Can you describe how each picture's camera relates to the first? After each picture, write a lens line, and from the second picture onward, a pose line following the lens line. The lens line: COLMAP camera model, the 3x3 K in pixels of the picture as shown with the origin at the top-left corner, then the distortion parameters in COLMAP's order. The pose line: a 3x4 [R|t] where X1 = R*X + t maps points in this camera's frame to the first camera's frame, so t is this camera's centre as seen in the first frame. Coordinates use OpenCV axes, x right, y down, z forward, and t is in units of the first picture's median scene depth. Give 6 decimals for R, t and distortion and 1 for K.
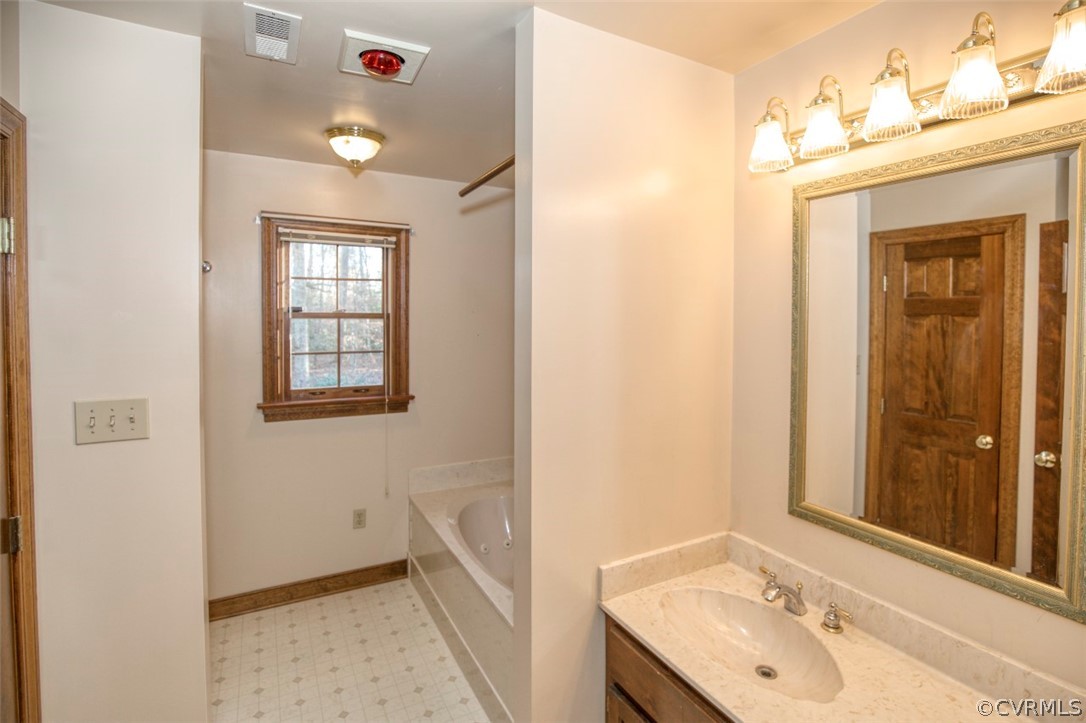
lens RADIAL K [[517.9, 0, 545.8], [0, 517.9, 327.7], [0, 0, 1]] dist [0.001100, 0.000257]
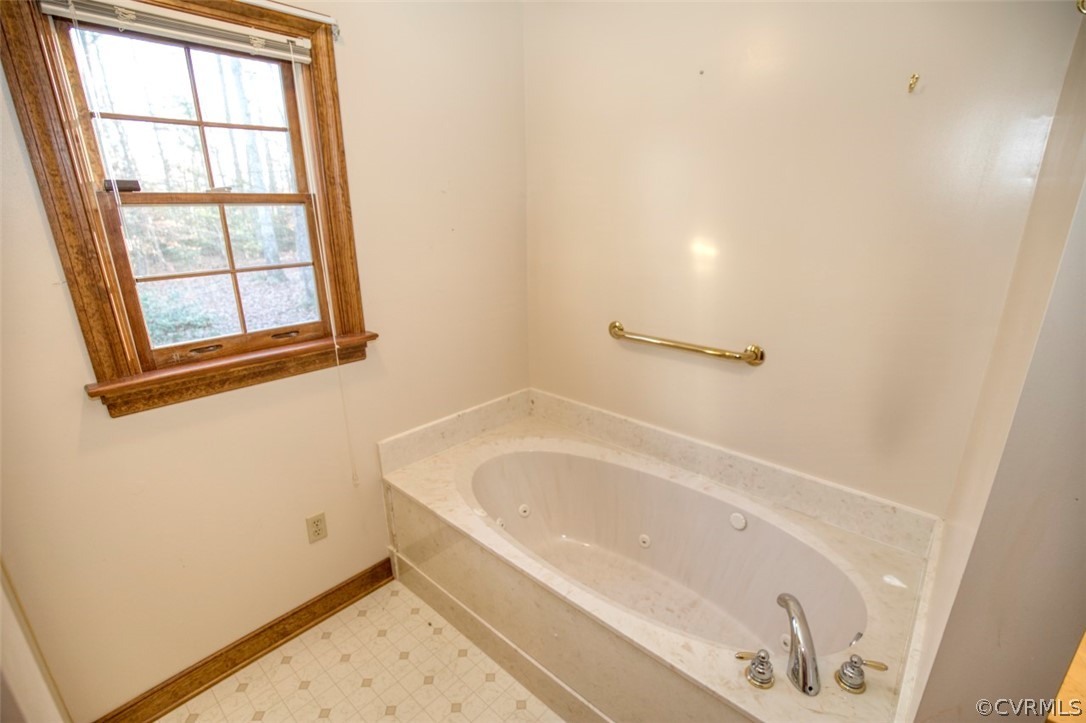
lens RADIAL K [[497.0, 0, 543.0], [0, 497.0, 361.5], [0, 0, 1]] dist [-0.027639, 0.009135]
pose [[0.944431, -0.112248, 0.308950, -0.261825], [0.022683, 0.959903, 0.279414, 0.002845], [-0.327926, -0.256880, 0.909108, 0.401907]]
